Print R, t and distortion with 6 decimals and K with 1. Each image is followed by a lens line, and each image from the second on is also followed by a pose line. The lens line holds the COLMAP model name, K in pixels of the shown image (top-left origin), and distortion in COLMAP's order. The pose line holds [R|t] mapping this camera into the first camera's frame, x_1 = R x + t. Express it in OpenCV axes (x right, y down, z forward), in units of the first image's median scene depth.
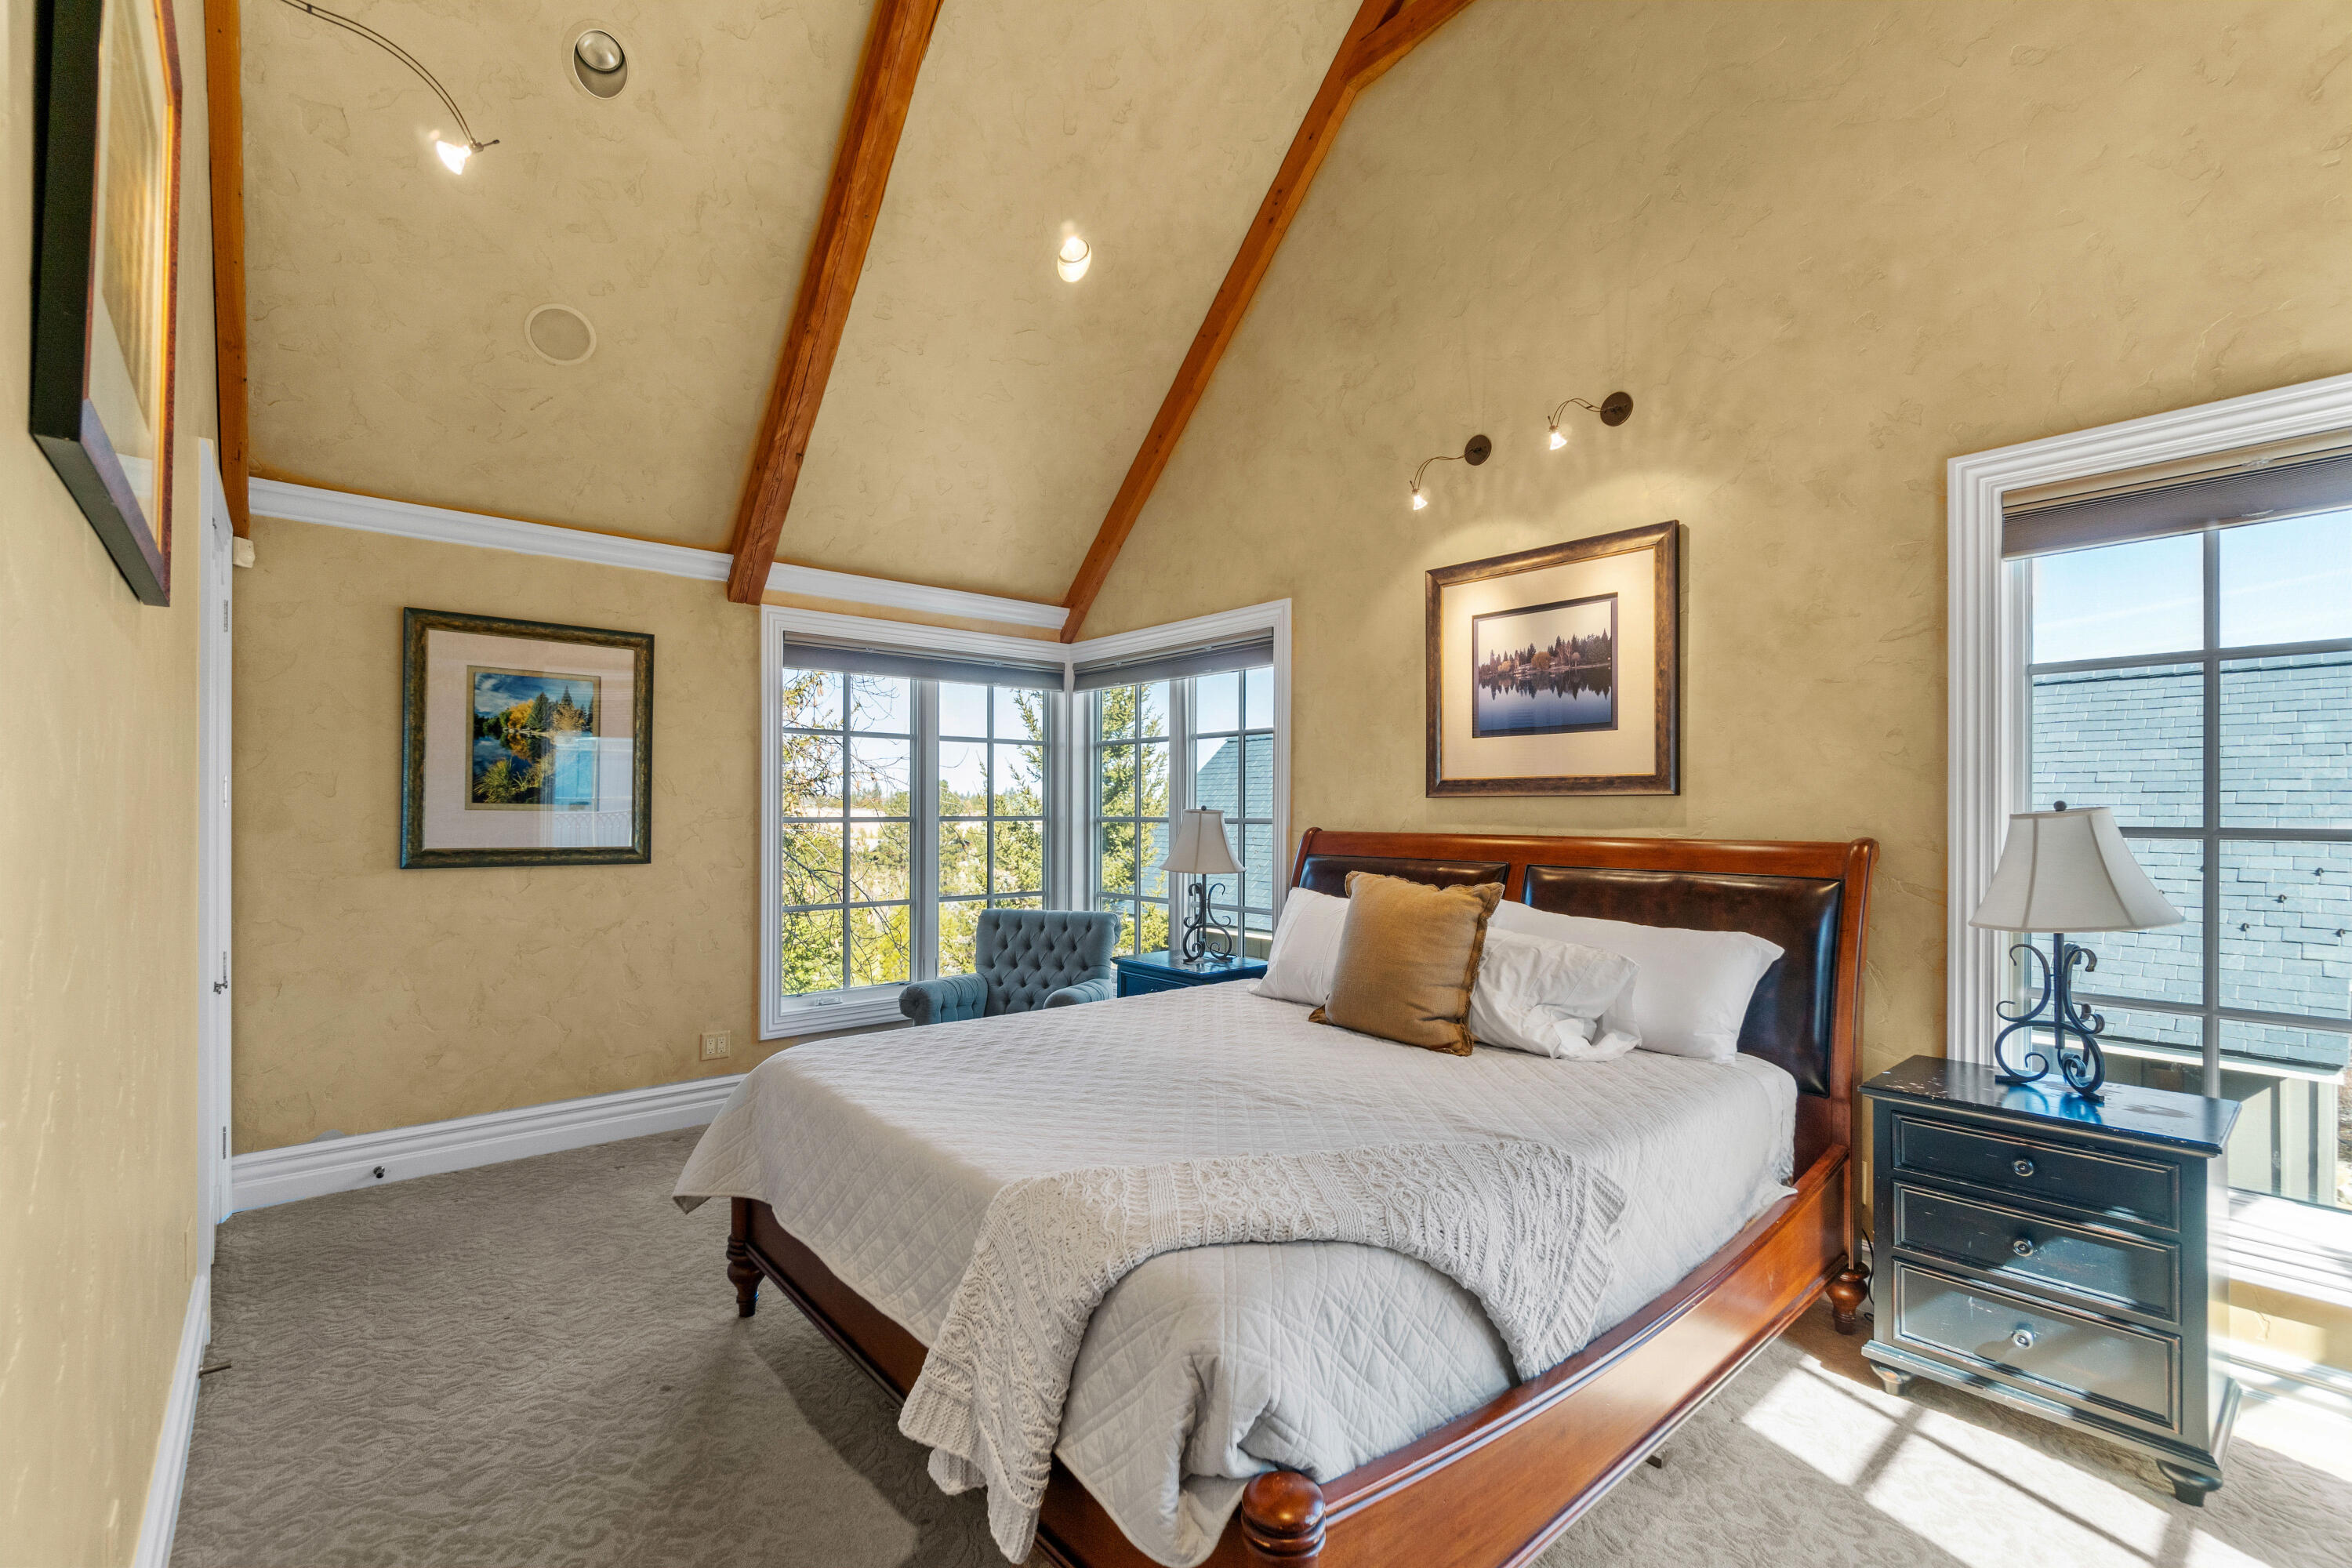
lens RADIAL K [[1016.1, 0, 1199.0], [0, 1016.1, 800.7], [0, 0, 1]] dist [-0.000457, -0.000406]
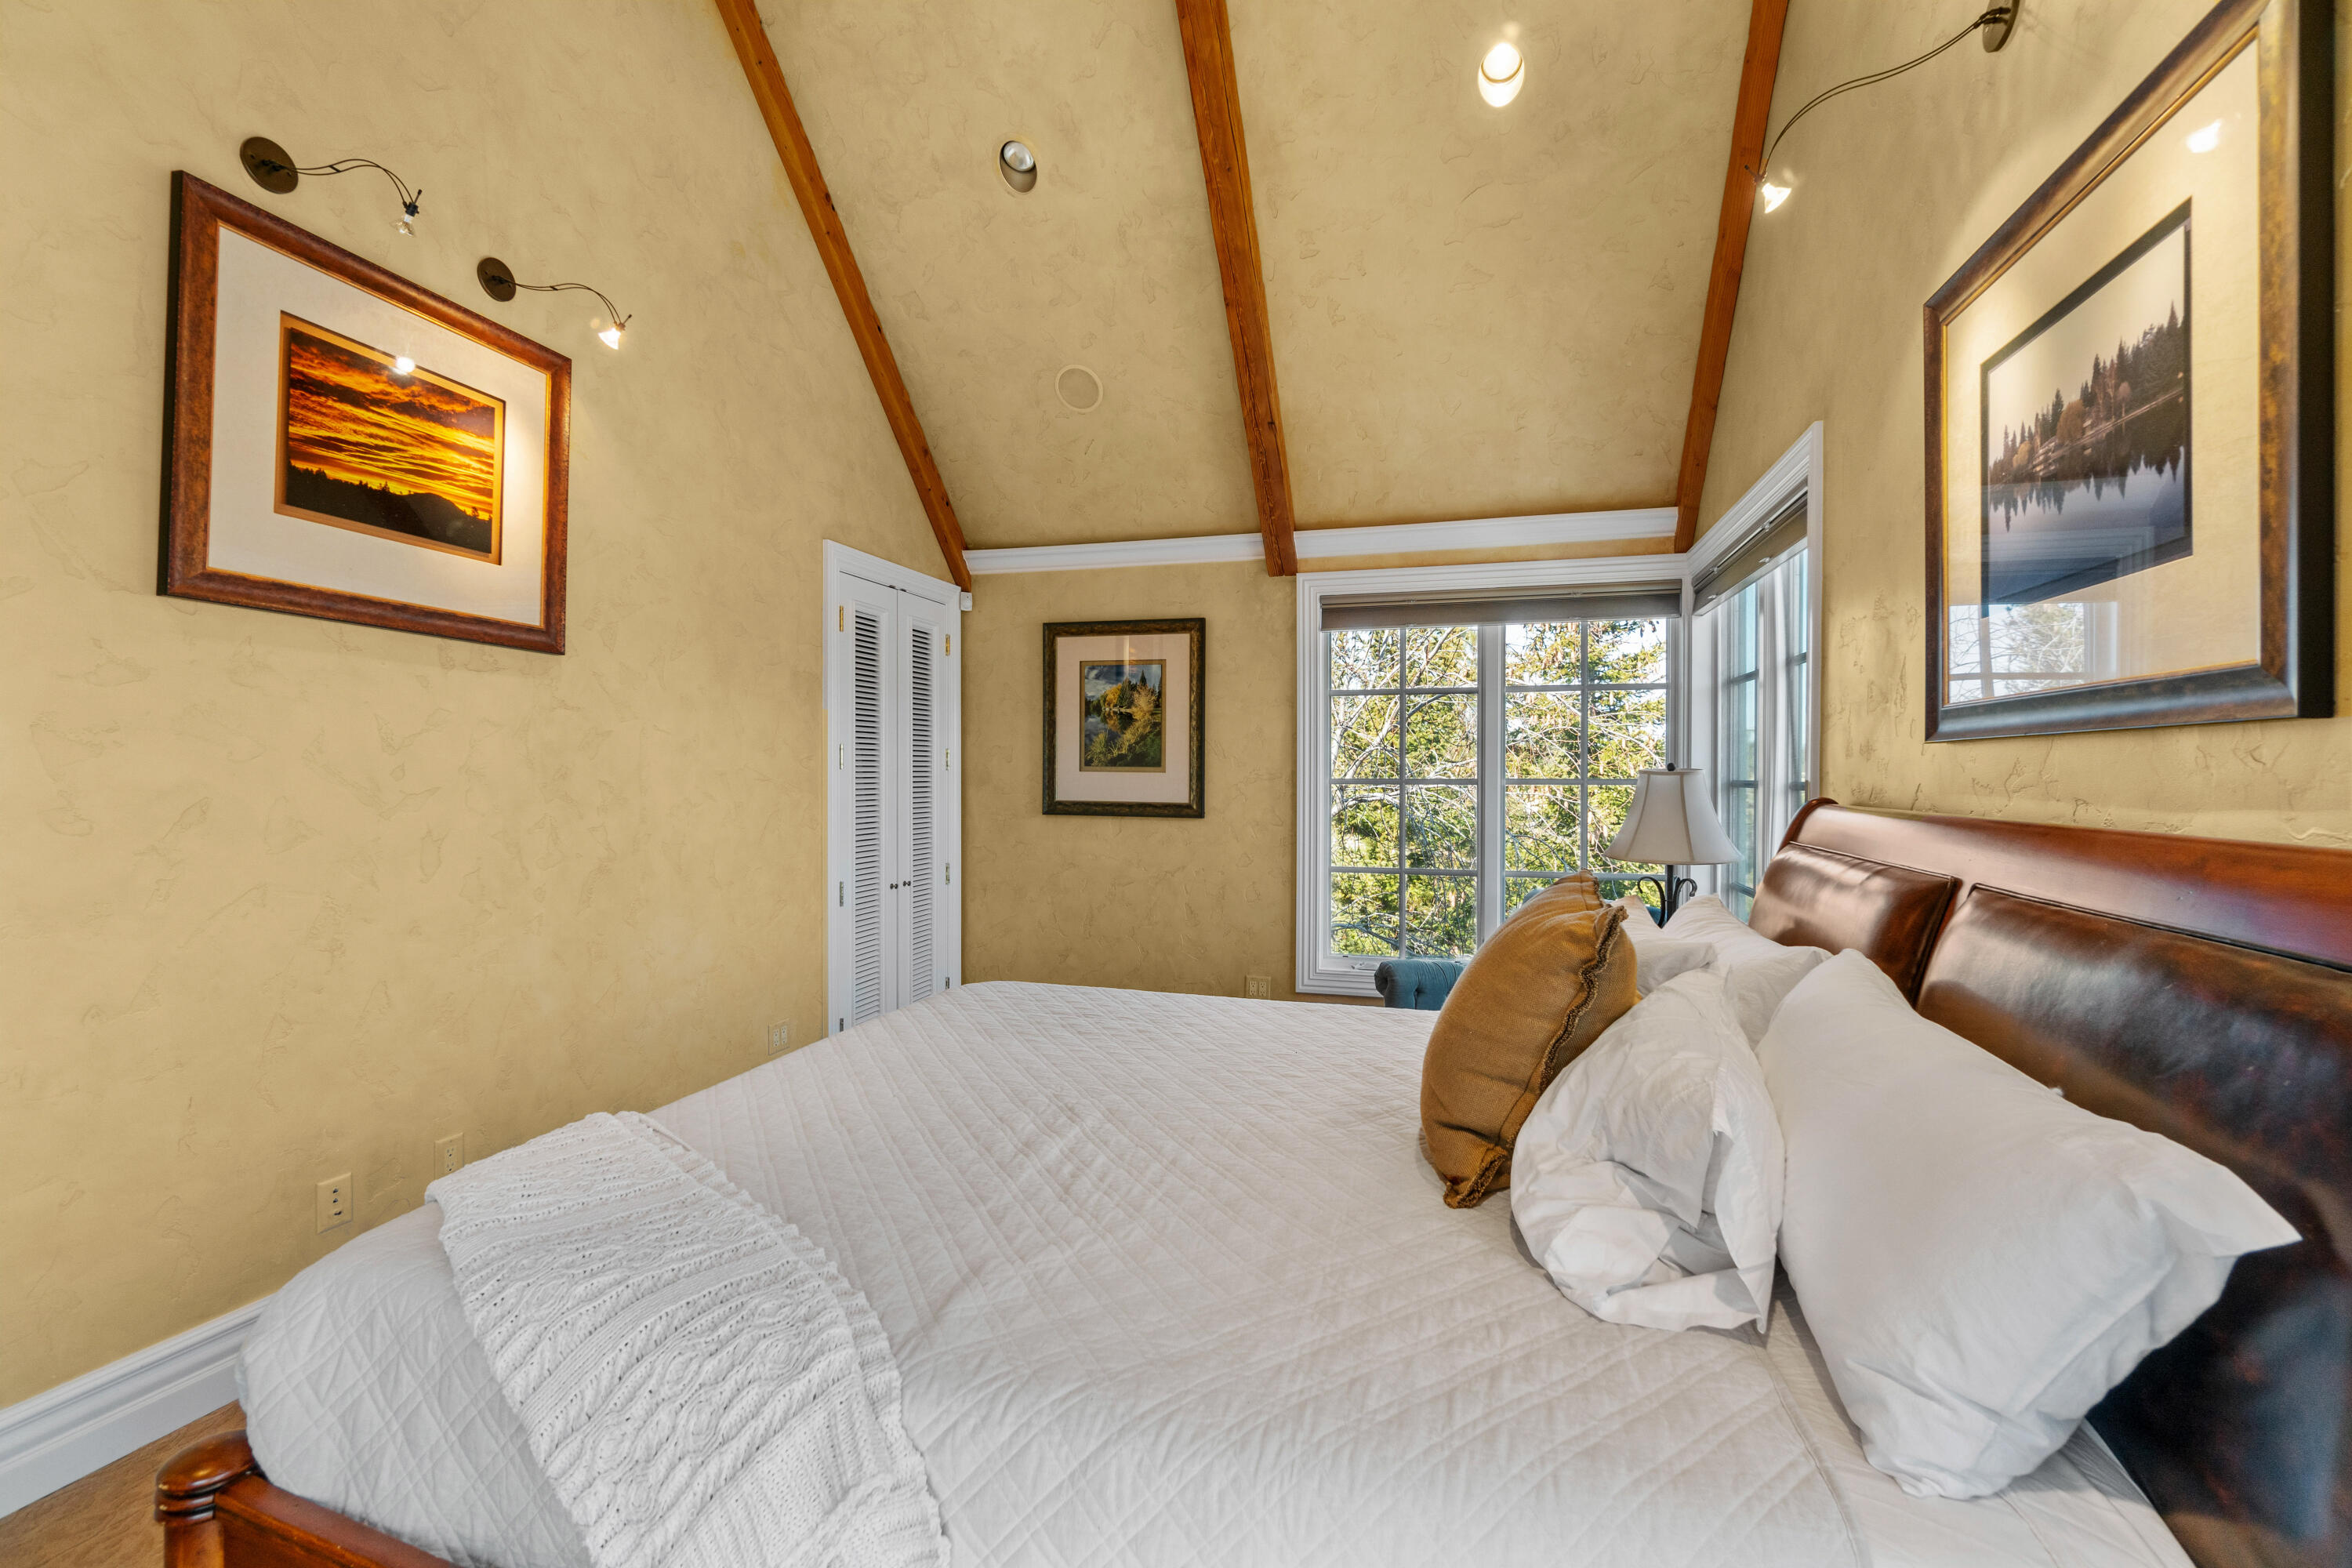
lens RADIAL K [[1016.1, 0, 1191.1], [0, 1016.1, 770.8], [0, 0, 1]] dist [-0.000457, -0.000406]
pose [[0.544212, -0.003415, -0.838941, 0.448318], [0.007245, 0.999974, 0.000629, 0.008346], [0.838916, -0.006420, 0.544222, 0.399326]]
